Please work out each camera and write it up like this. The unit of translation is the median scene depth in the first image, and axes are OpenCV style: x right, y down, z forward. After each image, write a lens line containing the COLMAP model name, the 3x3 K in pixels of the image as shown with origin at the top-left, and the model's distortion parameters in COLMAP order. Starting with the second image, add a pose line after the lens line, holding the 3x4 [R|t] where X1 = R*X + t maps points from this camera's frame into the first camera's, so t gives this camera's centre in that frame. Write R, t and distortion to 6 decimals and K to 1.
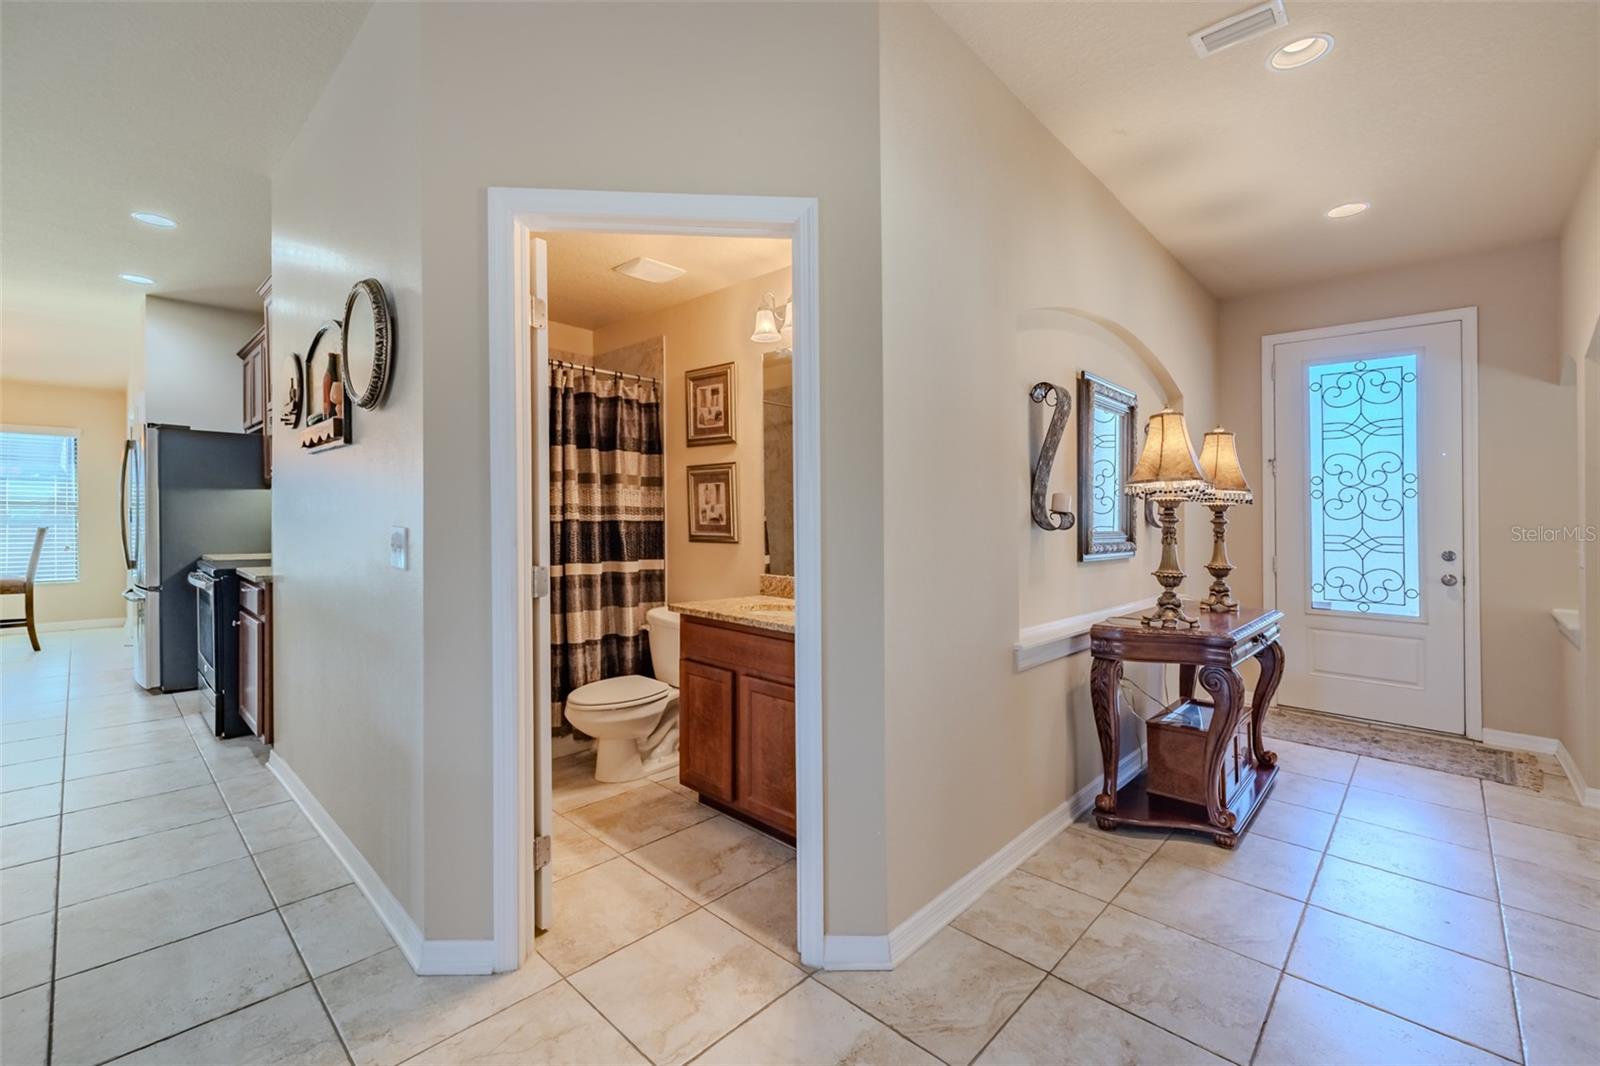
lens RADIAL K [[680.7, 0, 796.3], [0, 680.7, 504.1], [0, 0, 1]] dist [-0.002909, 0.000029]
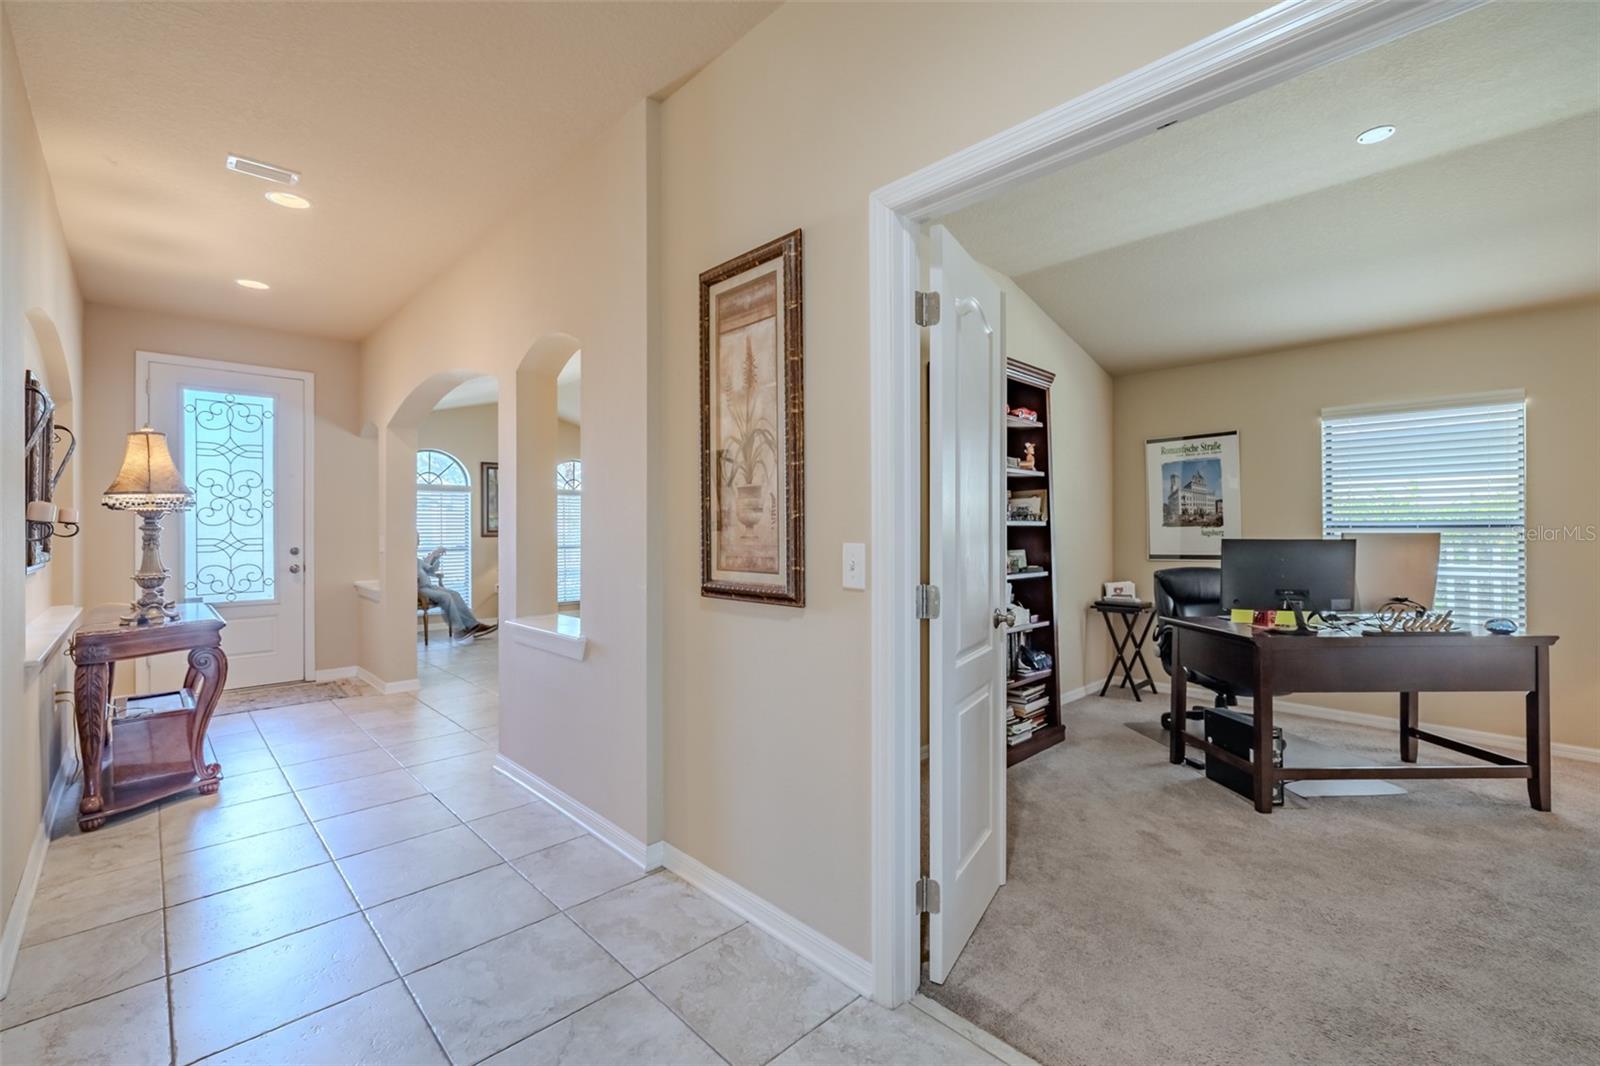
lens RADIAL K [[680.7, 0, 802.6], [0, 680.7, 516.9], [0, 0, 1]] dist [-0.002909, 0.000029]
pose [[0.044921, -0.000351, 0.998990, -0.361278], [-0.013159, 0.999913, 0.000943, -0.007286], [-0.998904, -0.013188, 0.044913, -0.078985]]
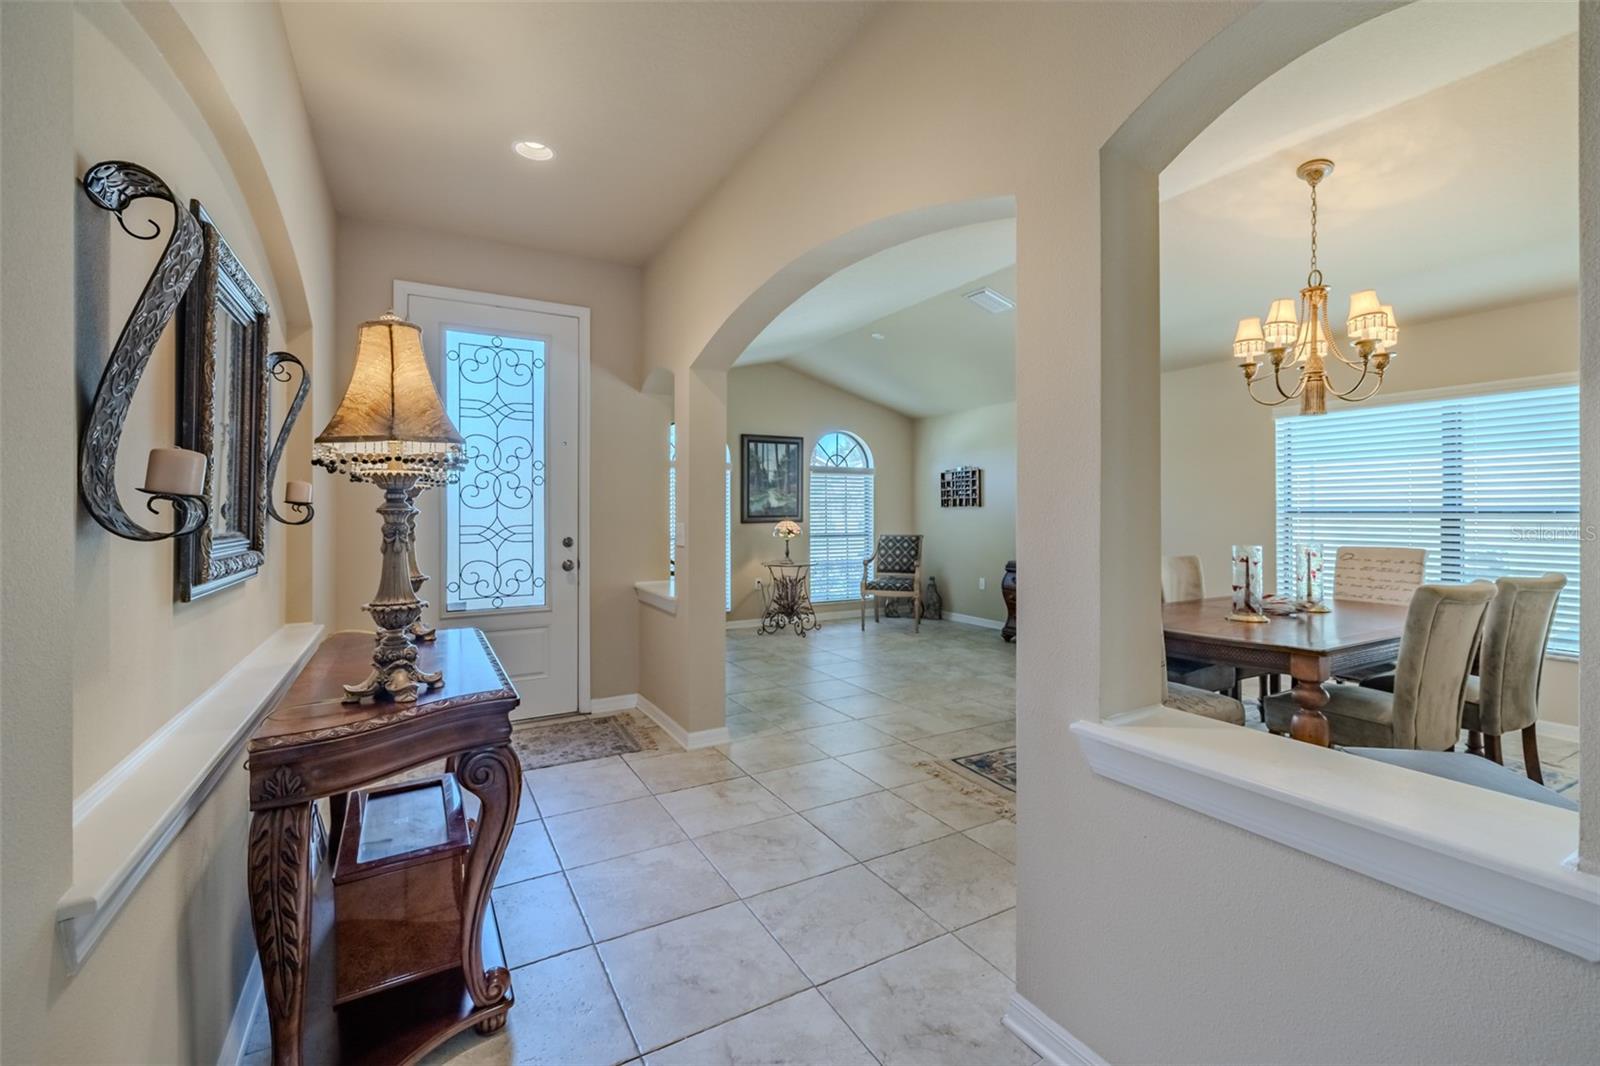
lens RADIAL K [[680.7, 0, 812.6], [0, 680.7, 498.2], [0, 0, 1]] dist [-0.002909, 0.000029]
pose [[0.281147, 0.005275, 0.959650, 0.070172], [-0.012356, 0.999922, -0.001877, 0.006820], [-0.959585, -0.011330, 0.281190, 0.357486]]
